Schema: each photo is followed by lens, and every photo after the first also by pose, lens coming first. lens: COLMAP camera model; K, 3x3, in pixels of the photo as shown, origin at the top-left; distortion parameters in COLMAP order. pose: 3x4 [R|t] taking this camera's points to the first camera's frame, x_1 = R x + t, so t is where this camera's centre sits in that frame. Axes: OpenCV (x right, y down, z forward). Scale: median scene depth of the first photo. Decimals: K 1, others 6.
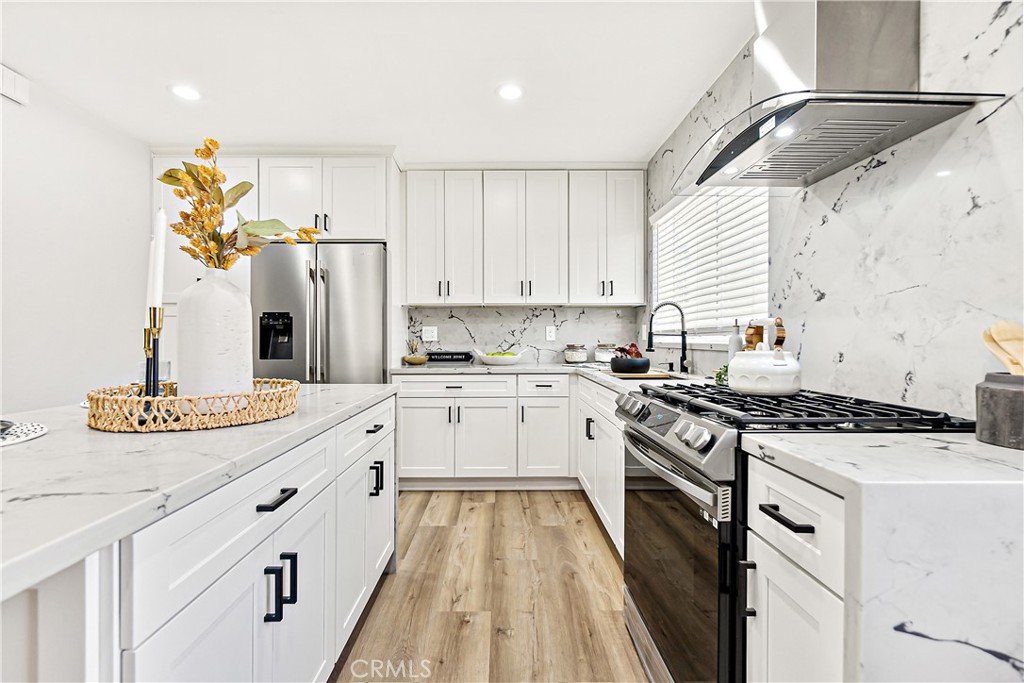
lens RADIAL K [[452.1, 0, 497.1], [0, 452.1, 338.7], [0, 0, 1]] dist [0.000111, 0.000052]
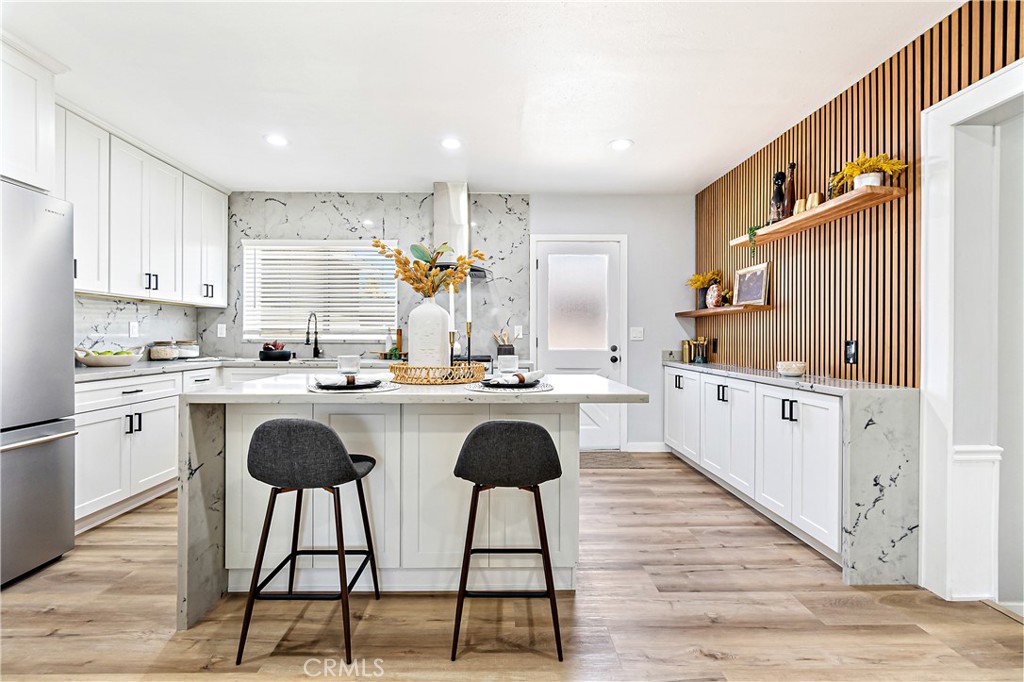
lens RADIAL K [[452.1, 0, 497.1], [0, 452.1, 338.2], [0, 0, 1]] dist [0.000111, 0.000052]
pose [[0.001020, -0.001401, 0.999998, -0.948900], [-0.008028, 0.999967, 0.001409, -0.000965], [-0.999967, -0.008029, 0.001009, 0.303542]]
